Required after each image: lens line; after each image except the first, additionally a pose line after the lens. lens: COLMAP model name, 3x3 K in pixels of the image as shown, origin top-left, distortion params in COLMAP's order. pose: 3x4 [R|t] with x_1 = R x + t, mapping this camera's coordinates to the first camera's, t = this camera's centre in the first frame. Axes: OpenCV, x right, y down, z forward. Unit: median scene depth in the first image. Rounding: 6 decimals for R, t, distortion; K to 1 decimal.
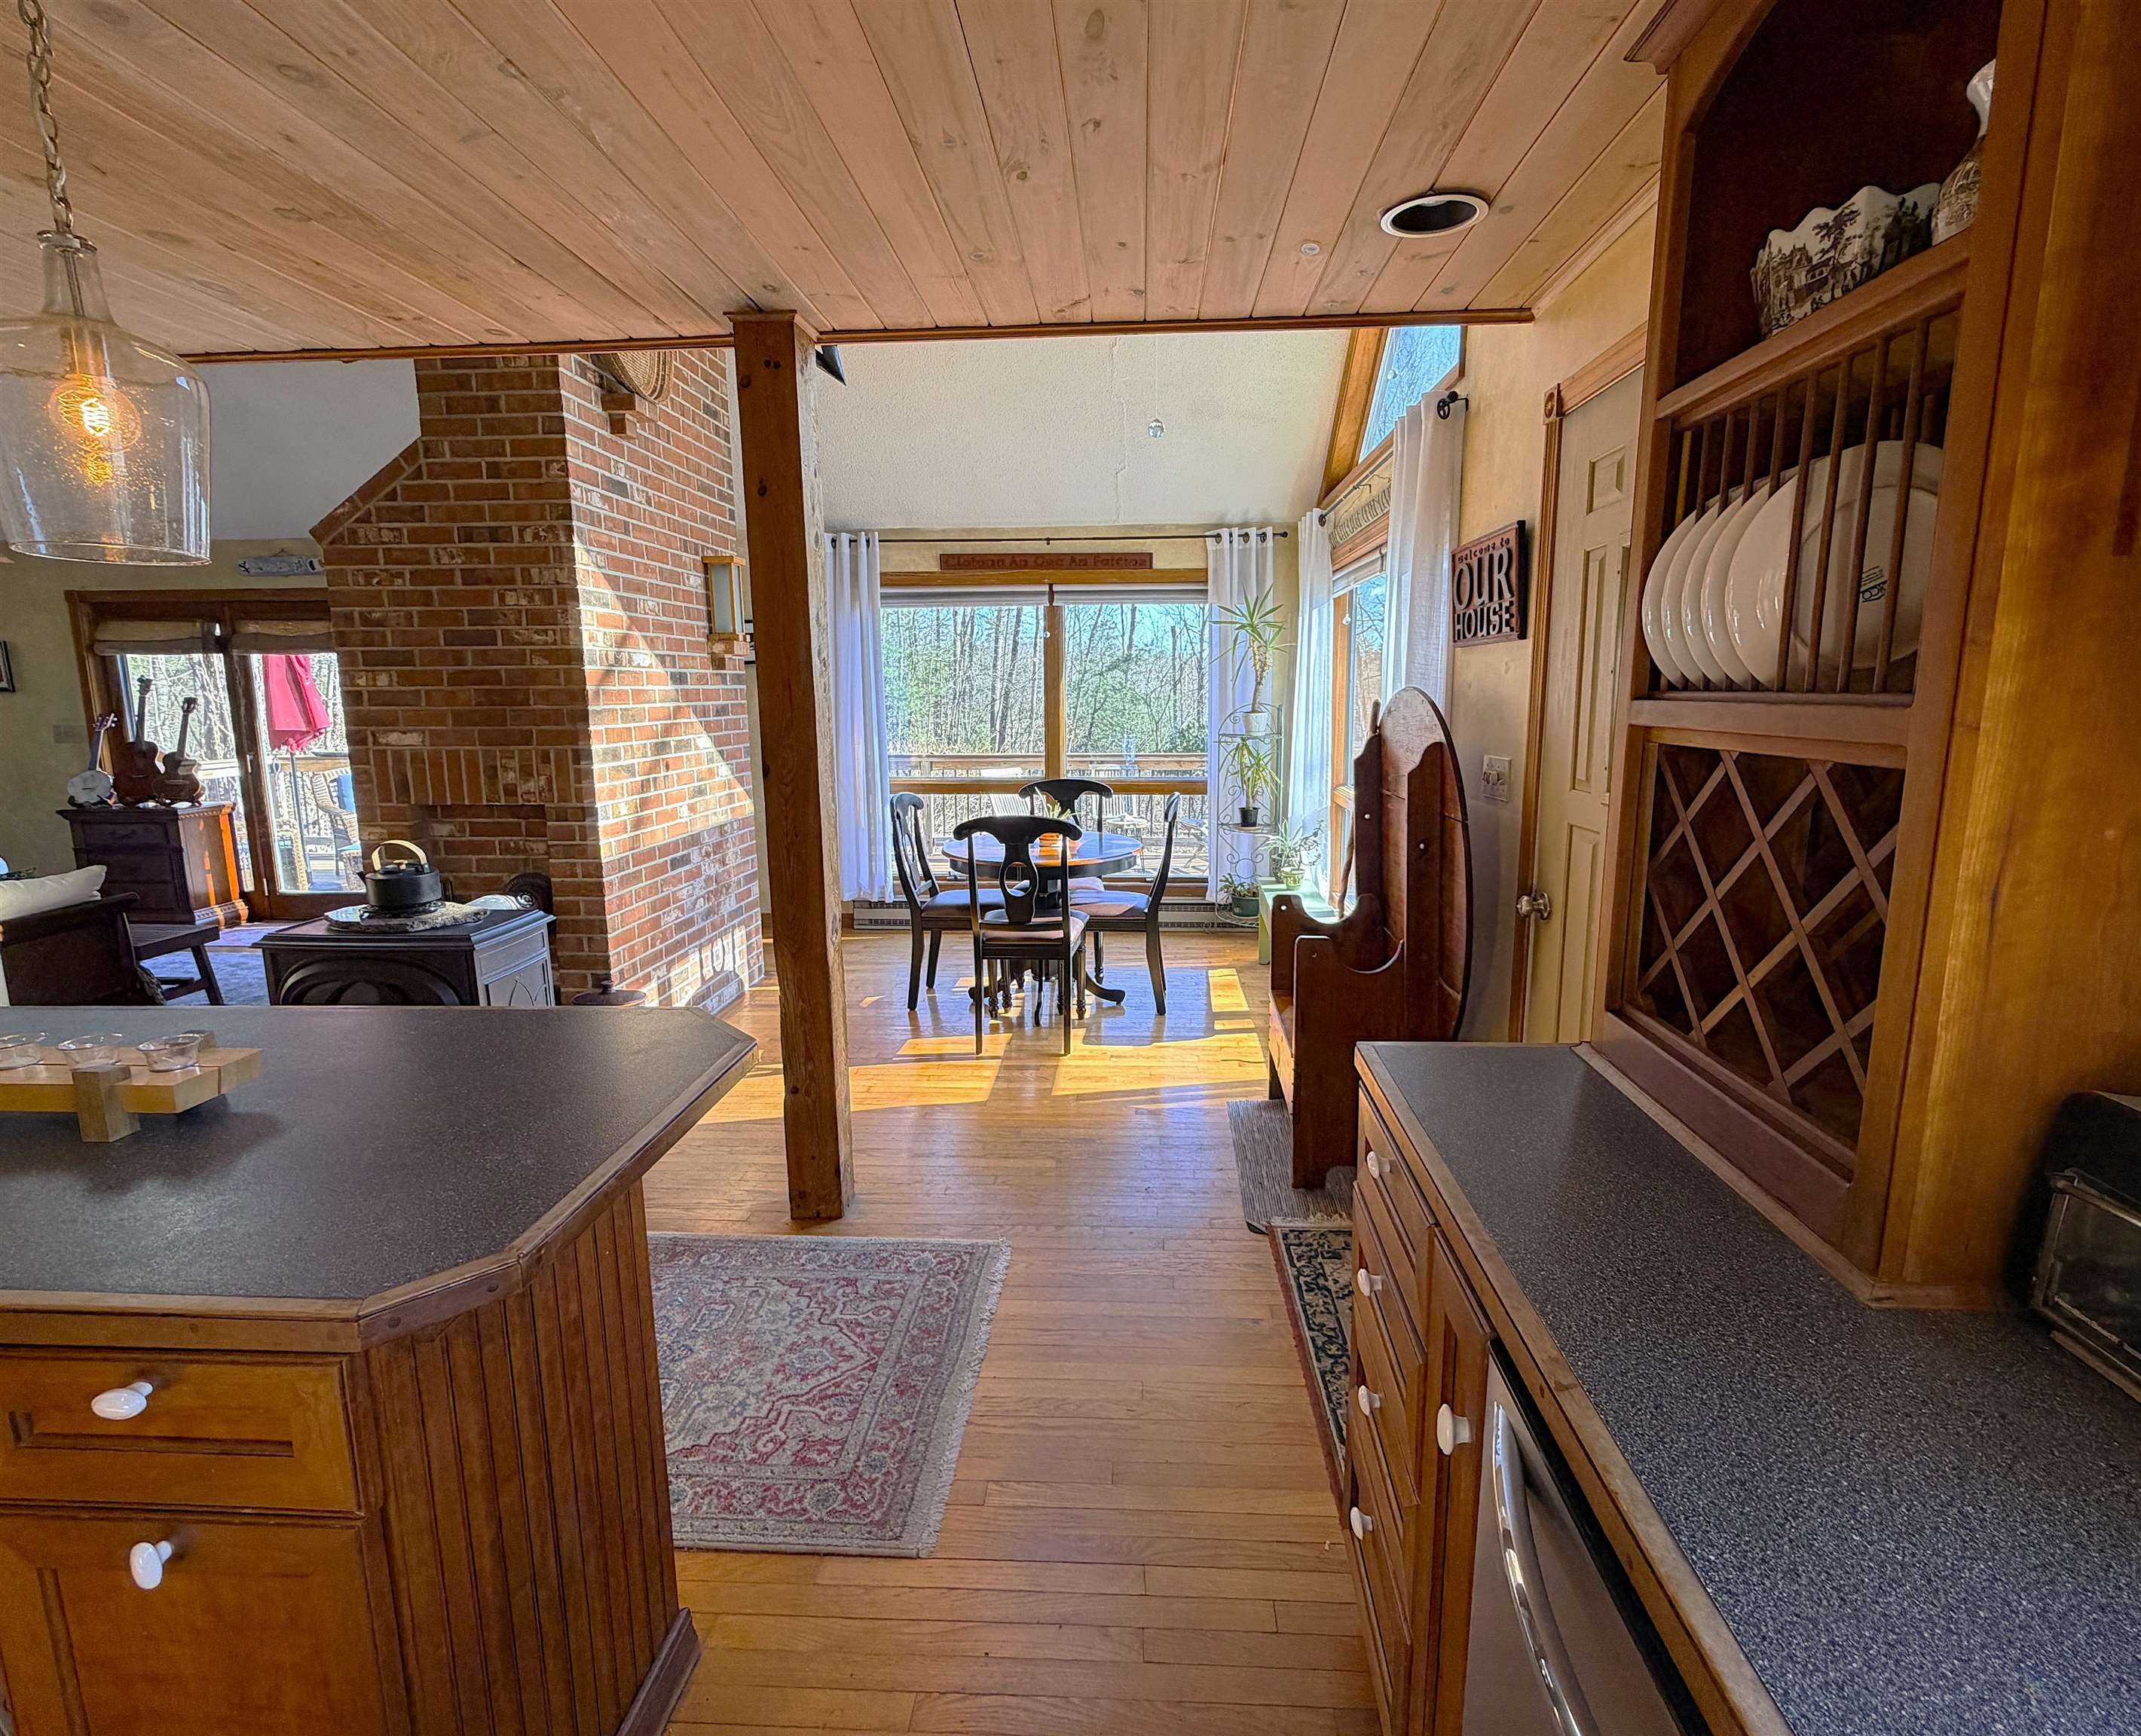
lens RADIAL K [[1029.2, 0, 1094.2], [0, 1029.2, 860.2], [0, 0, 1]] dist [0.002062, 0.000288]
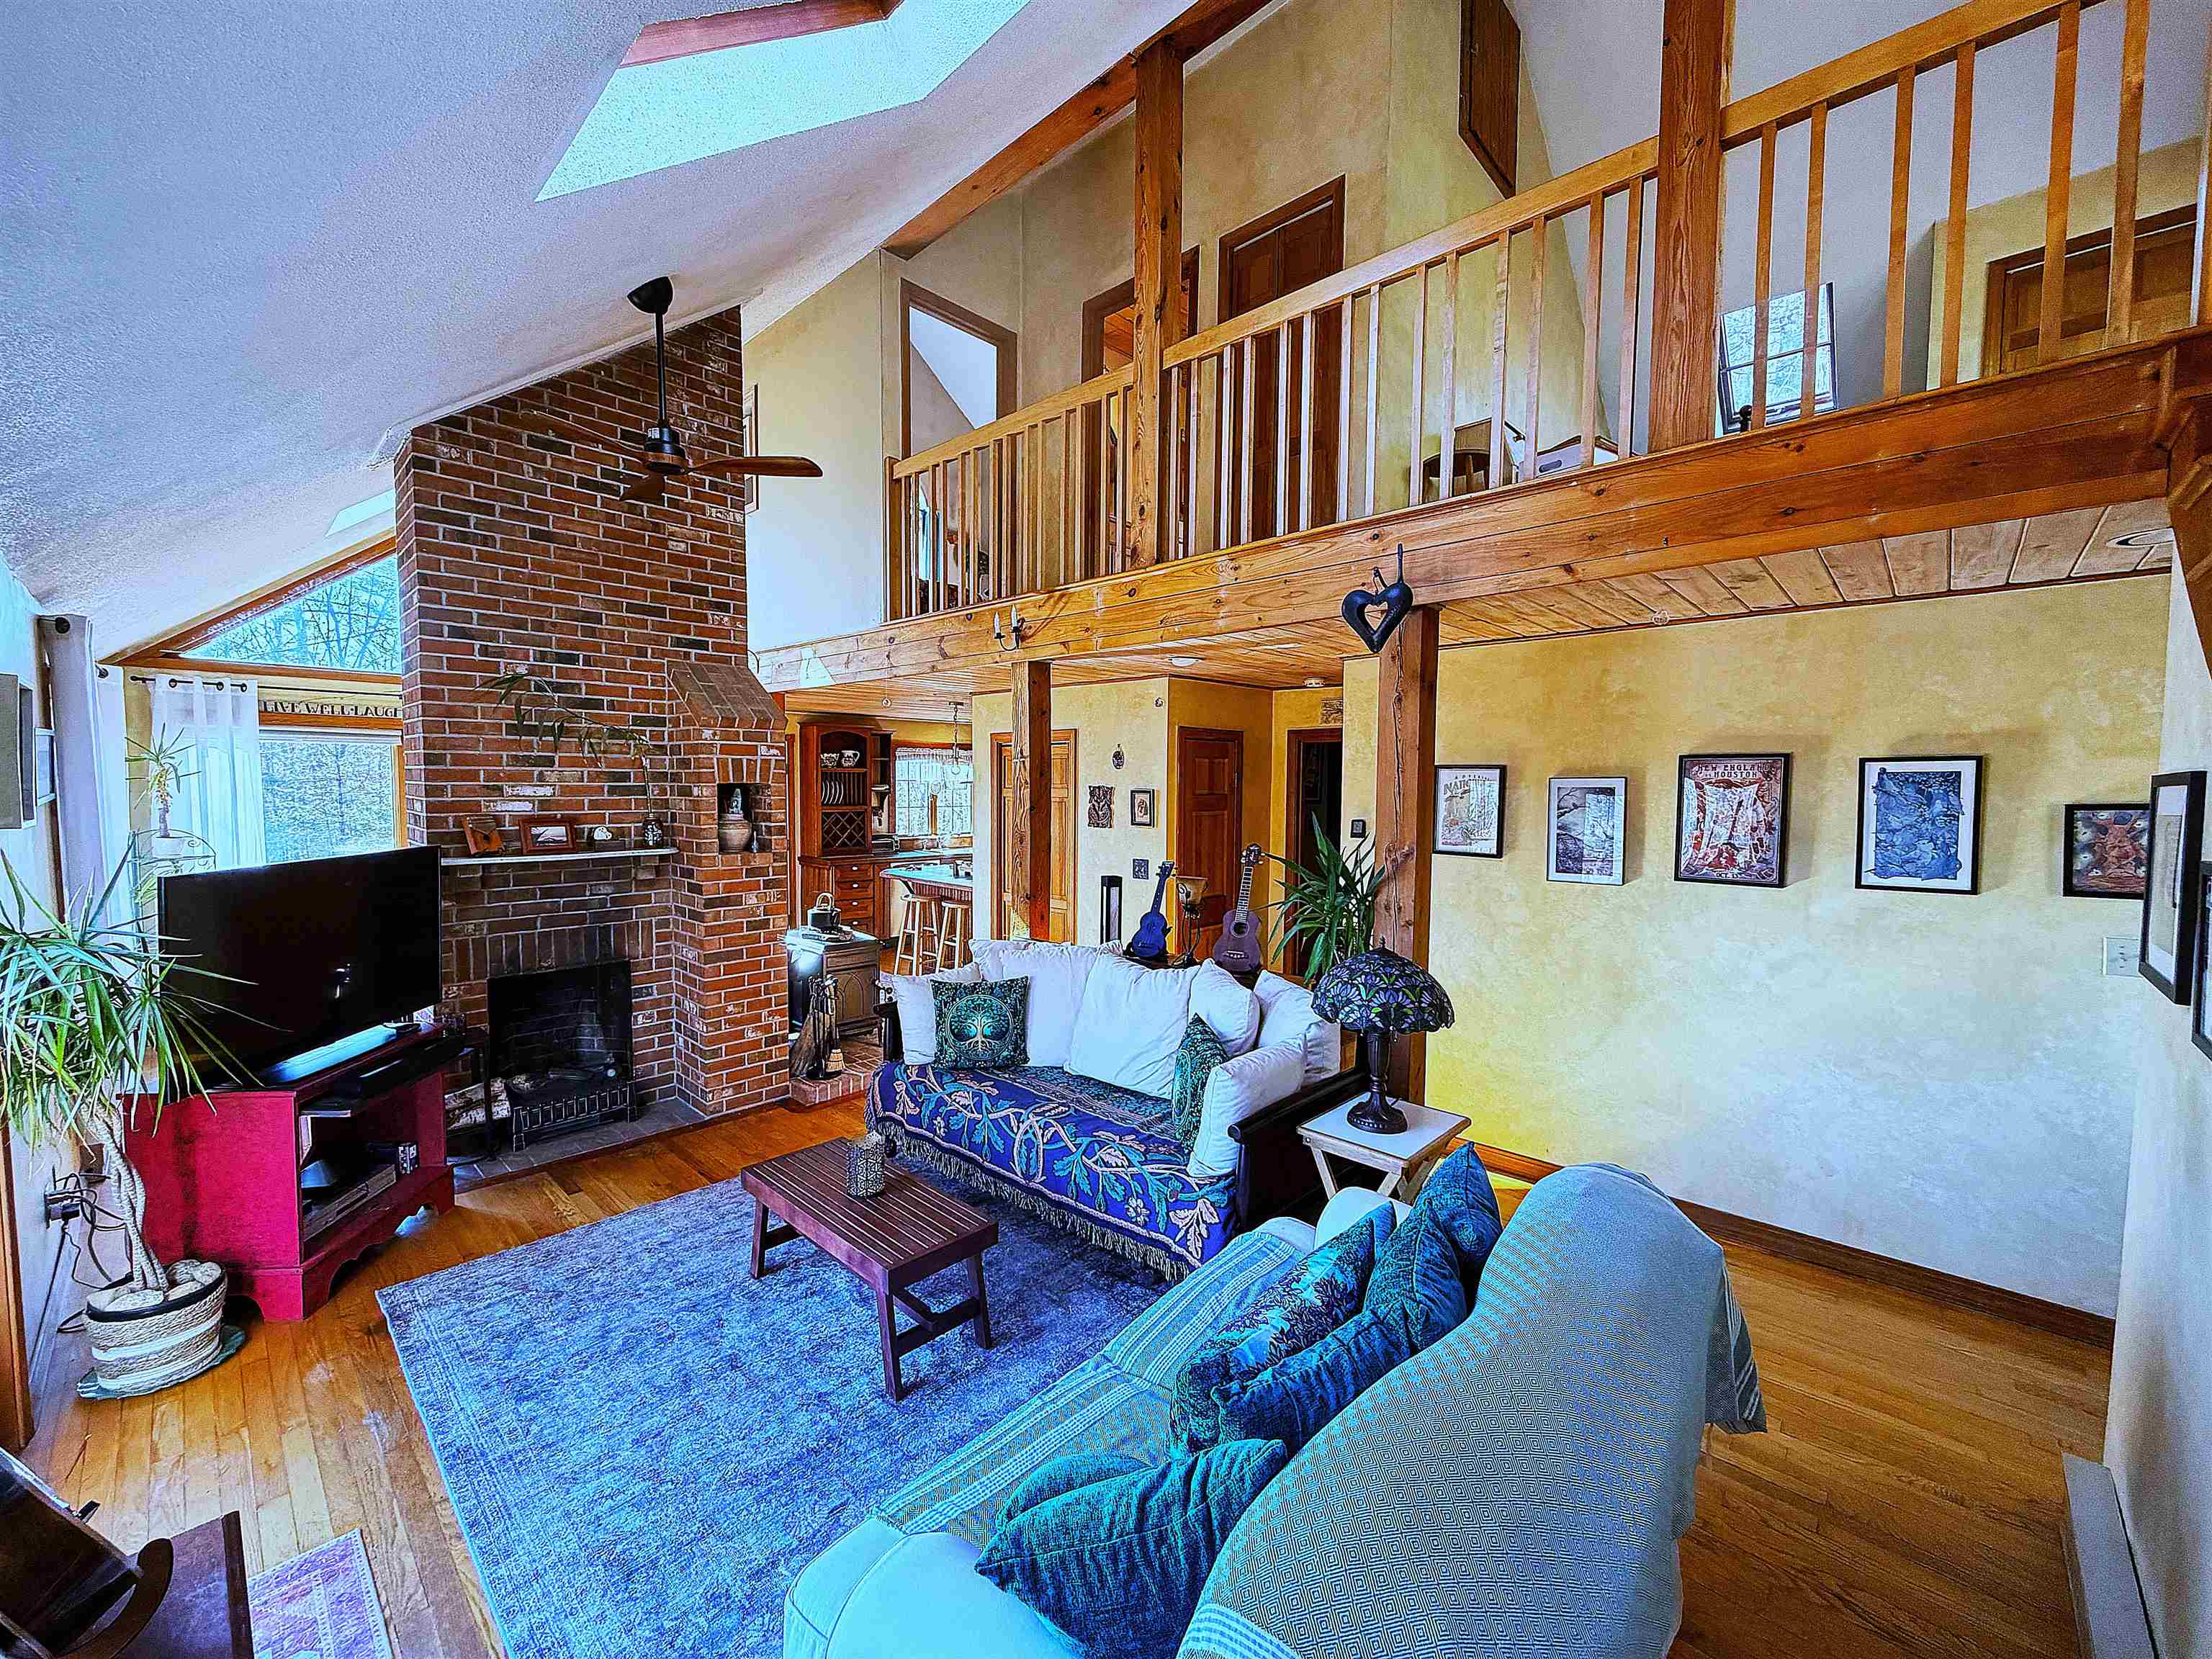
lens RADIAL K [[879.0, 0, 1099.5], [0, 879.0, 833.2], [0, 0, 1]] dist [-0.002440, 0.000097]
pose [[-0.758528, -0.037514, 0.650559, -1.186804], [0.106770, 0.977694, 0.180869, -0.208733], [-0.642833, 0.206655, -0.737604, 1.028655]]
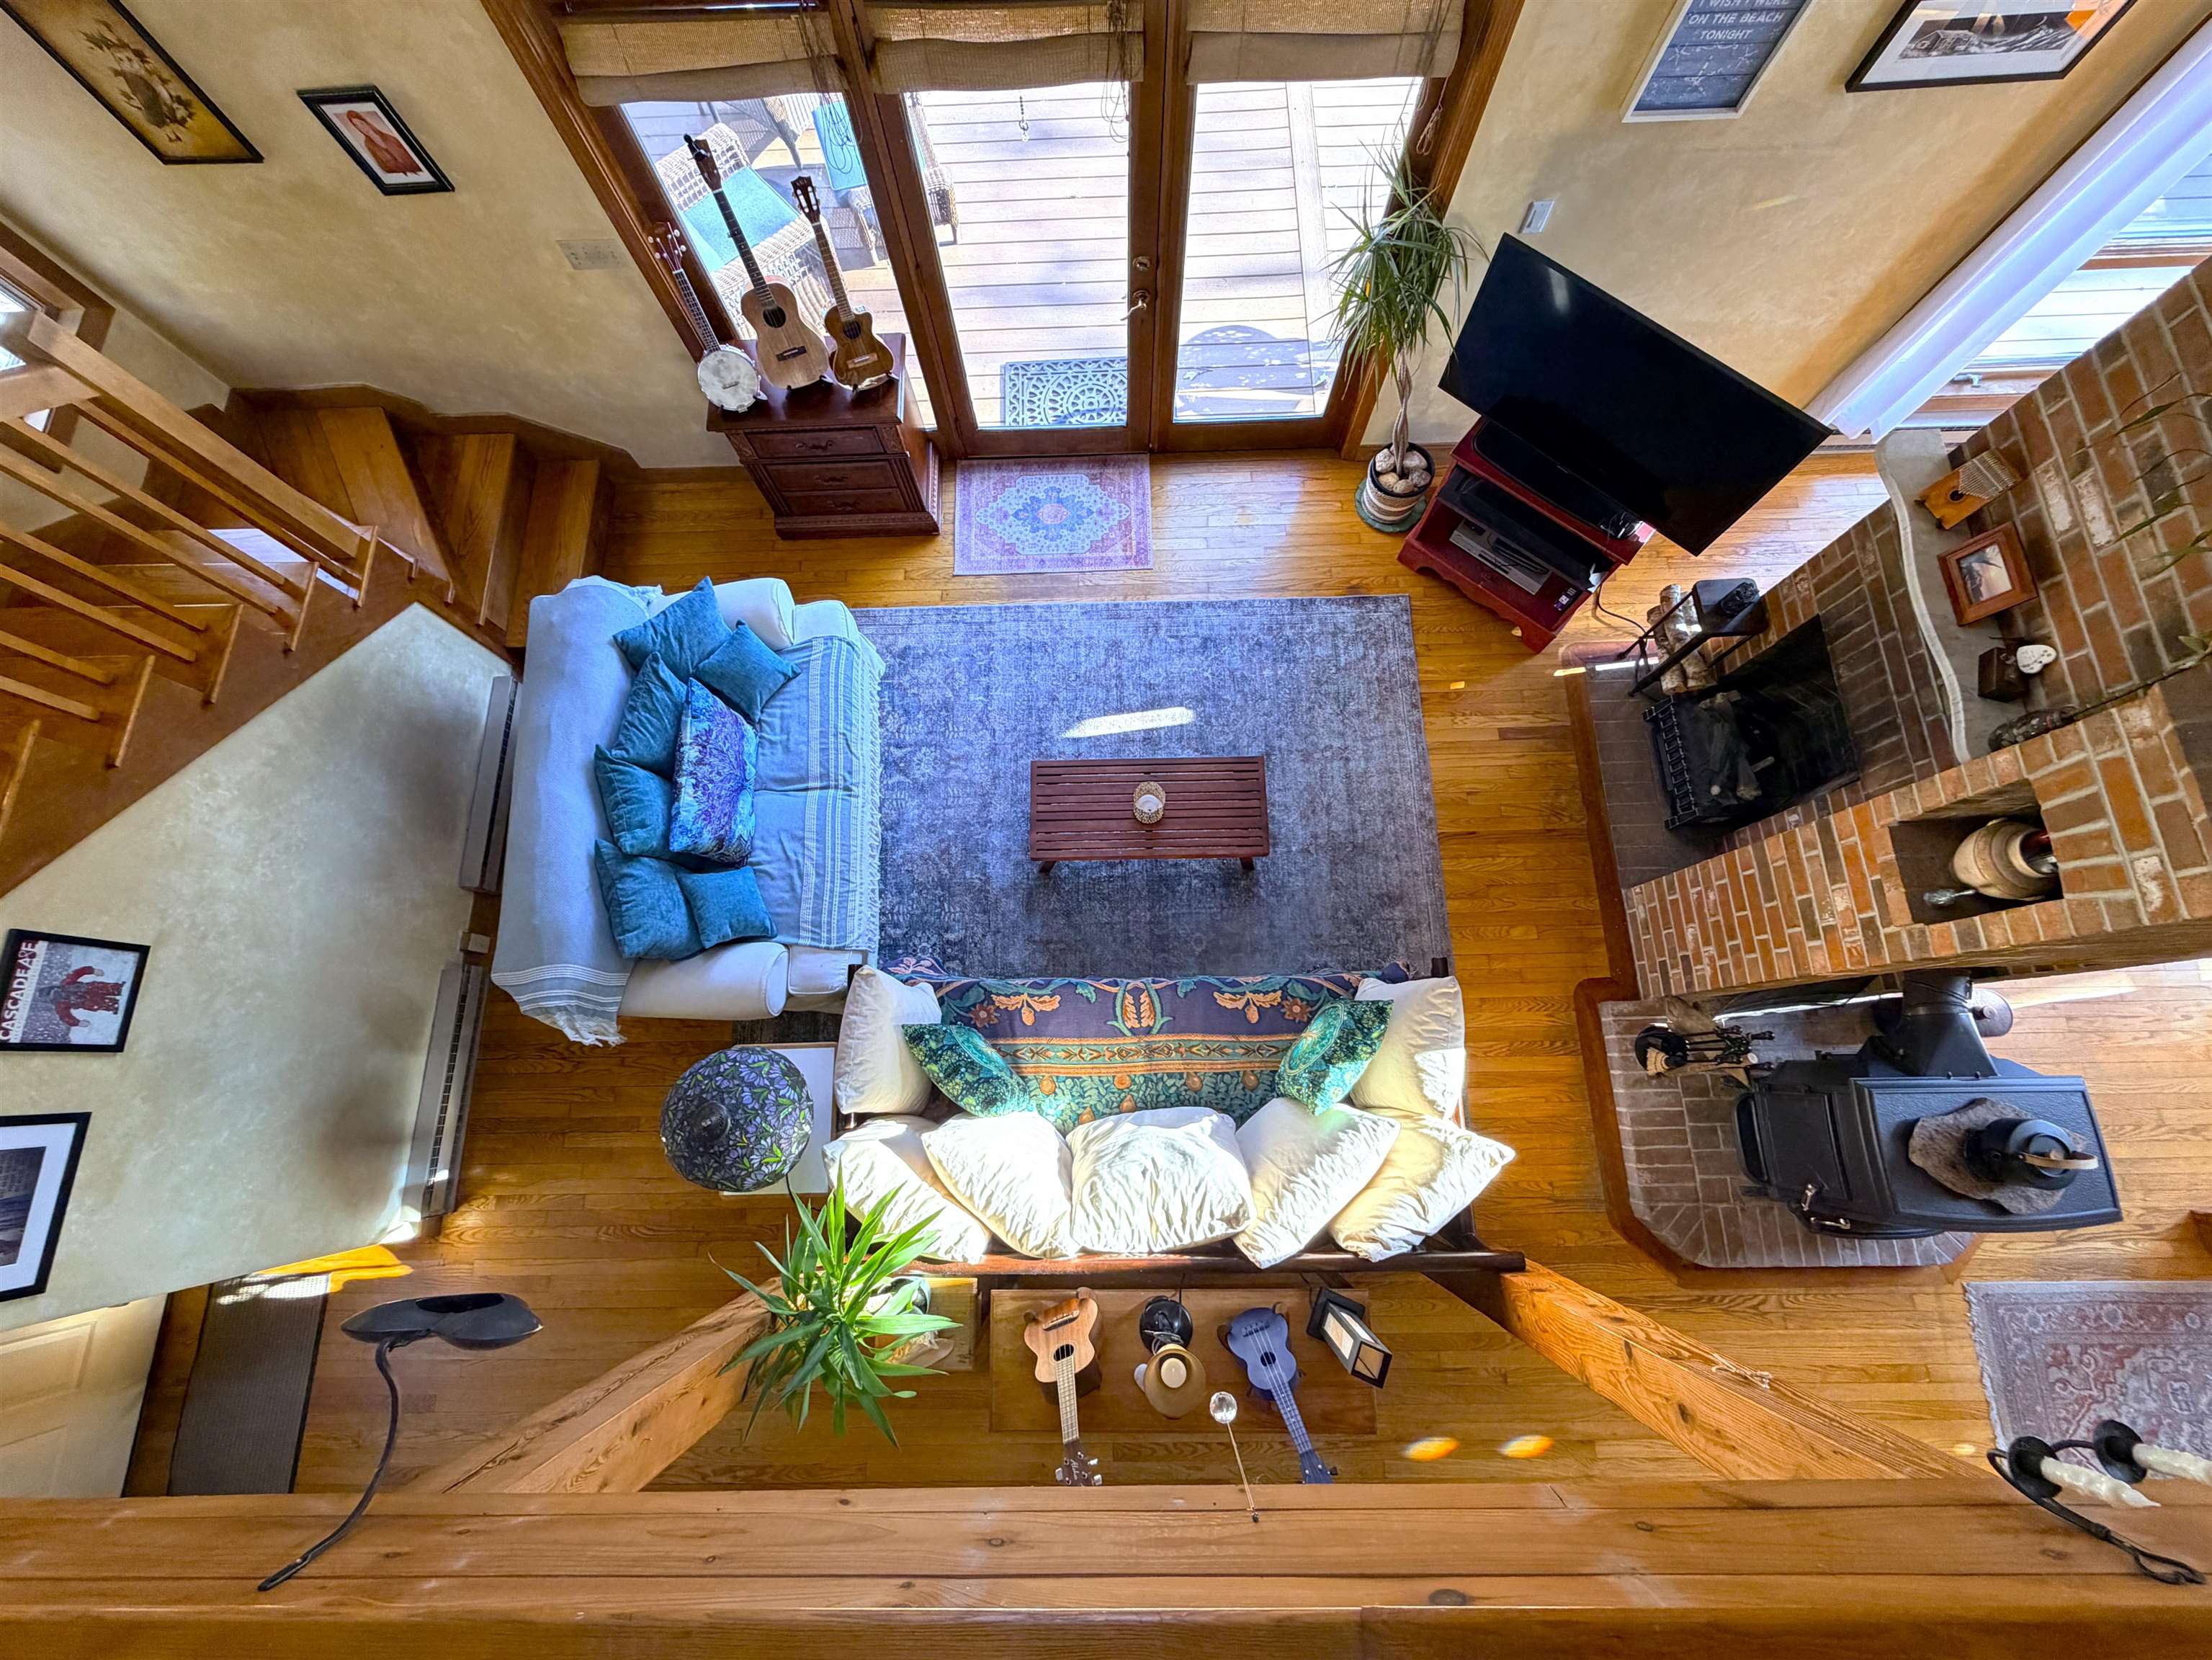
lens RADIAL K [[891.5, 0, 1099.4], [0, 891.5, 832.8], [0, 0, 1]] dist [-0.000706, -0.000077]
pose [[0.997494, -0.070670, -0.003356, -0.812333], [0.032877, 0.421015, 0.906458, -0.463399], [-0.062647, -0.904297, 0.422283, 0.537659]]
